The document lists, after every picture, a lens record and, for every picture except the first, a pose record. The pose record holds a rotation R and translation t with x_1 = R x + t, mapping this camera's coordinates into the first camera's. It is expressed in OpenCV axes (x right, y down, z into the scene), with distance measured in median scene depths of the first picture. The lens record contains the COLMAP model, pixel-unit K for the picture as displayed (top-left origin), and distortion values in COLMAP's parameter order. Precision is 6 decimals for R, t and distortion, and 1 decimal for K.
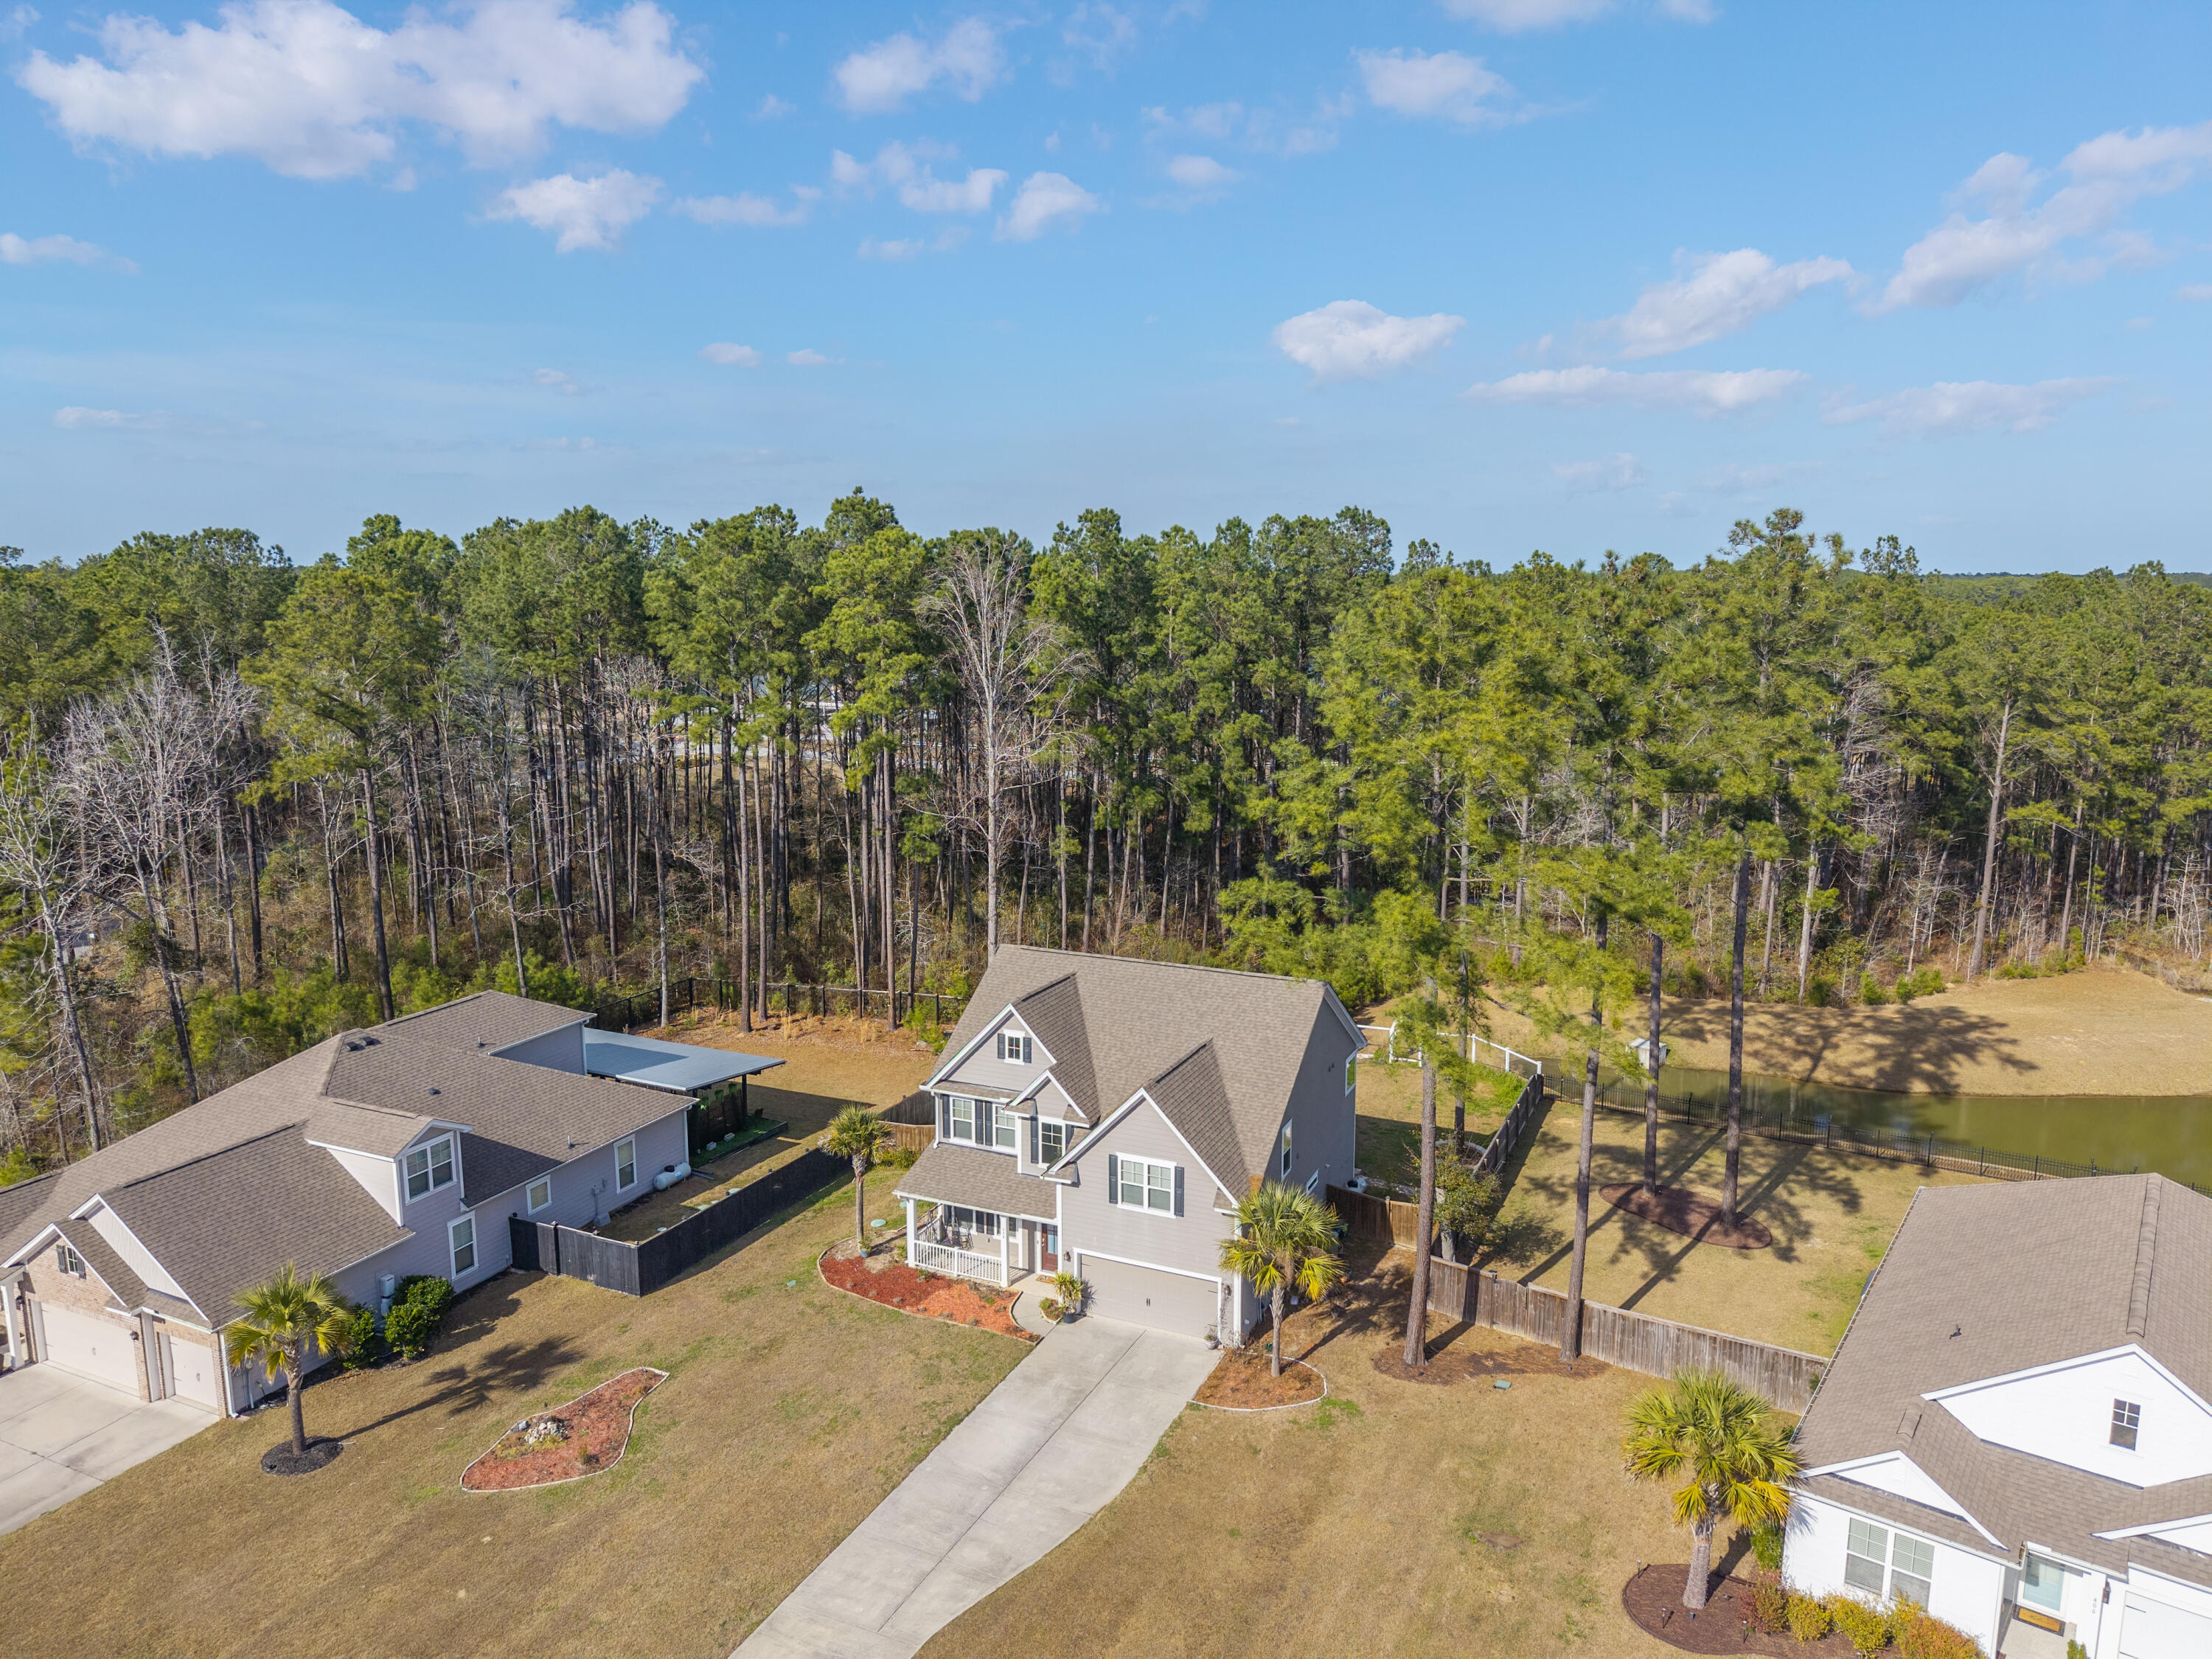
lens RADIAL K [[1476.3, 0, 1111.2], [0, 1476.3, 832.5], [0, 0, 1]] dist [0.027200, -0.025227]
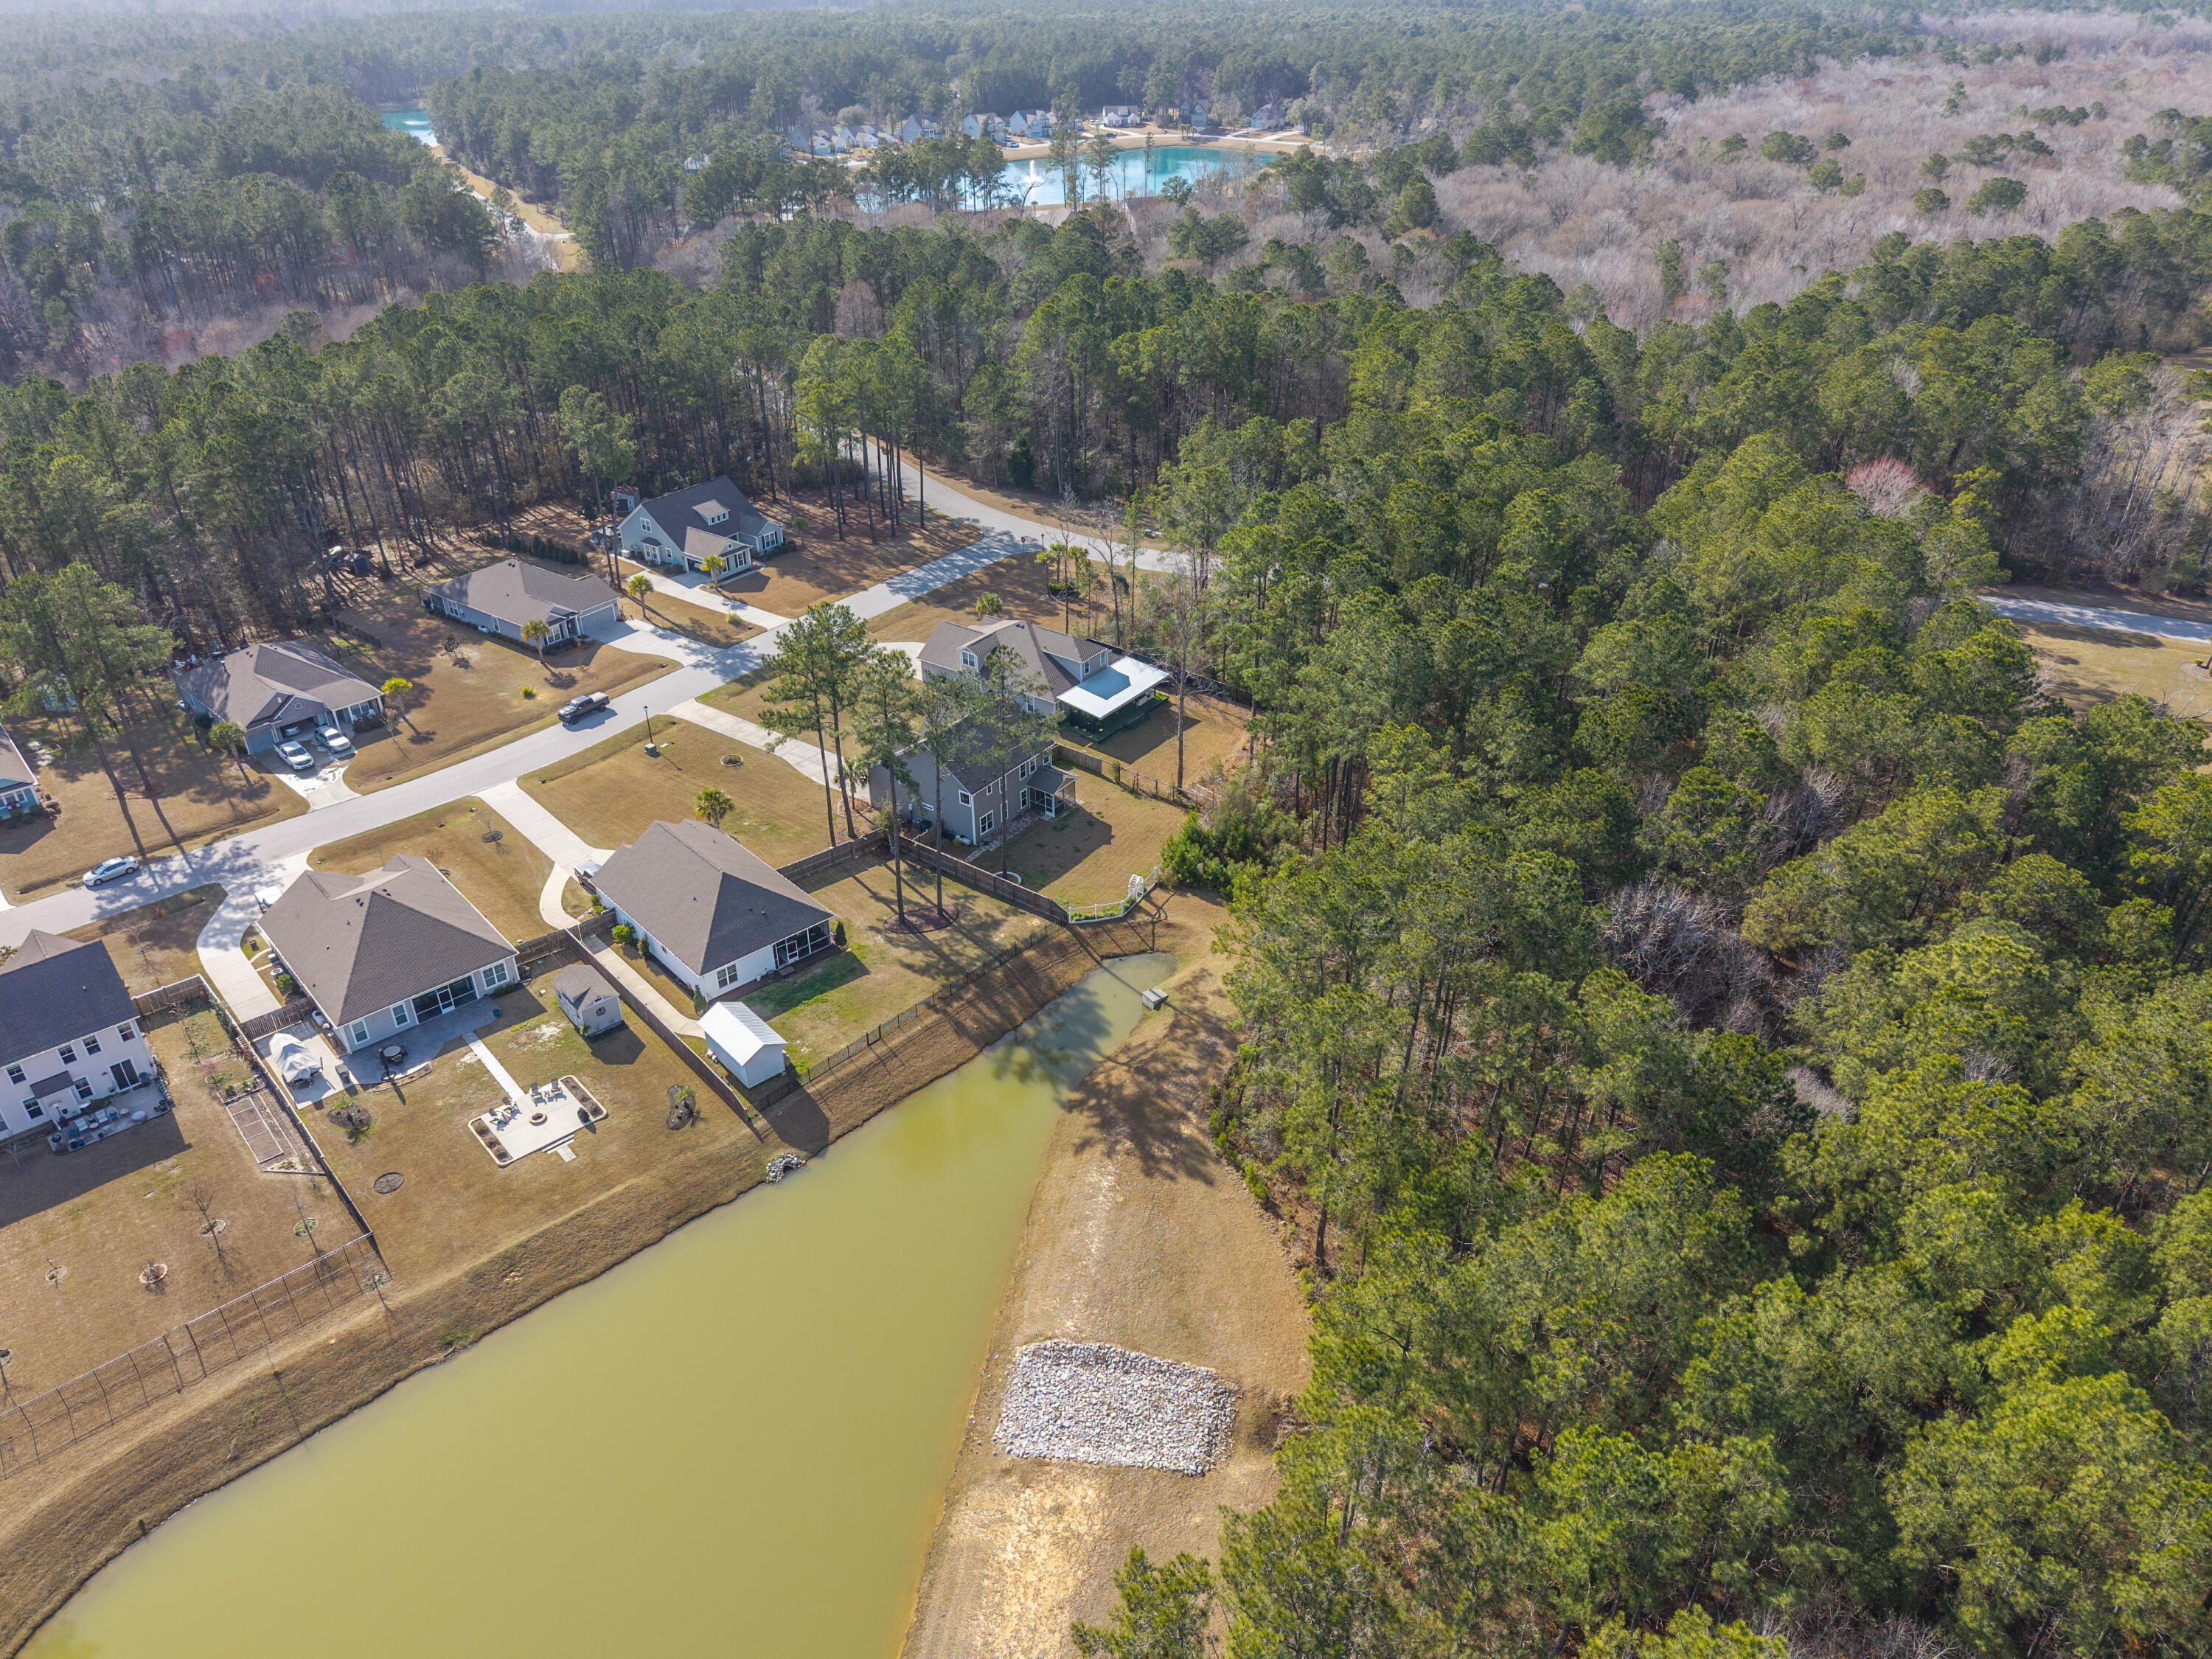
lens RADIAL K [[1476.3, 0, 1099.5], [0, 1476.3, 828.5], [0, 0, 1]] dist [0.027200, -0.025227]
pose [[-0.193476, 0.501287, -0.843373, 2.504674], [-0.173970, 0.828464, 0.532336, -1.291089], [0.965558, 0.249715, -0.073079, 1.589752]]
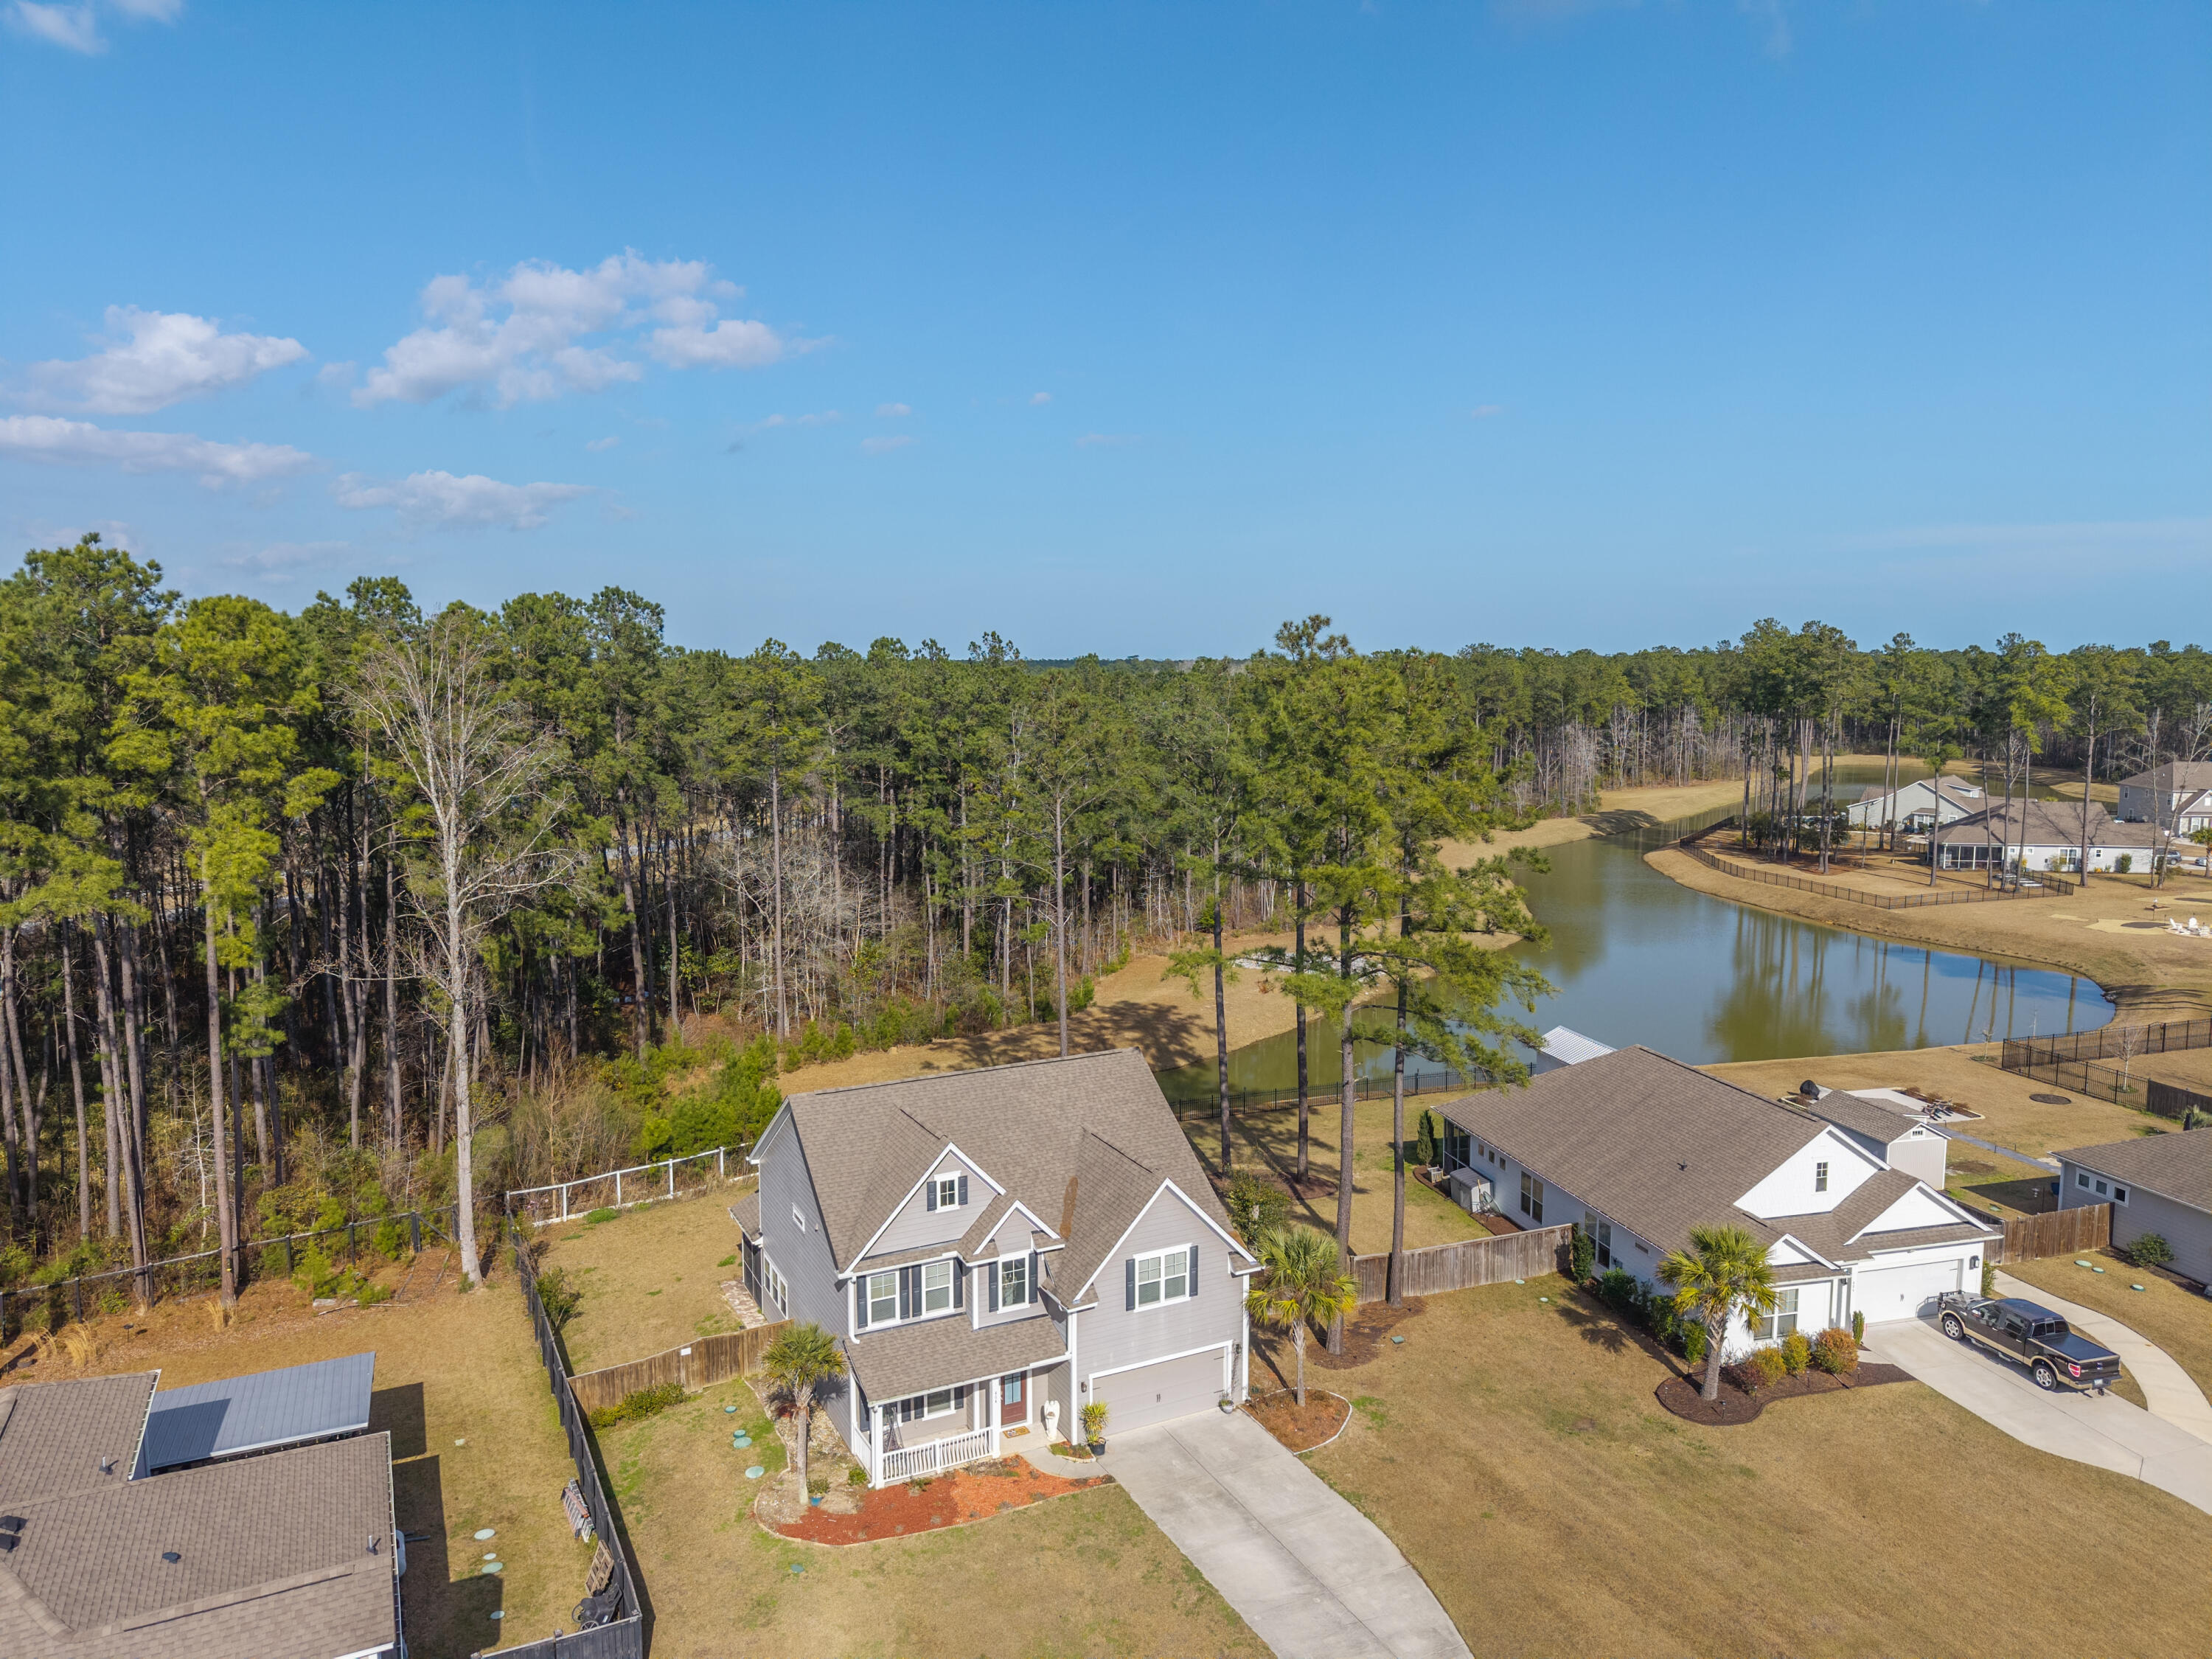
lens RADIAL K [[1476.3, 0, 1109.7], [0, 1476.3, 837.3], [0, 0, 1]] dist [0.027200, -0.025227]
pose [[0.623370, -0.091981, 0.776498, -0.686999], [0.131640, 0.991228, 0.011737, -0.064685], [-0.770766, 0.094902, 0.630010, 0.347633]]
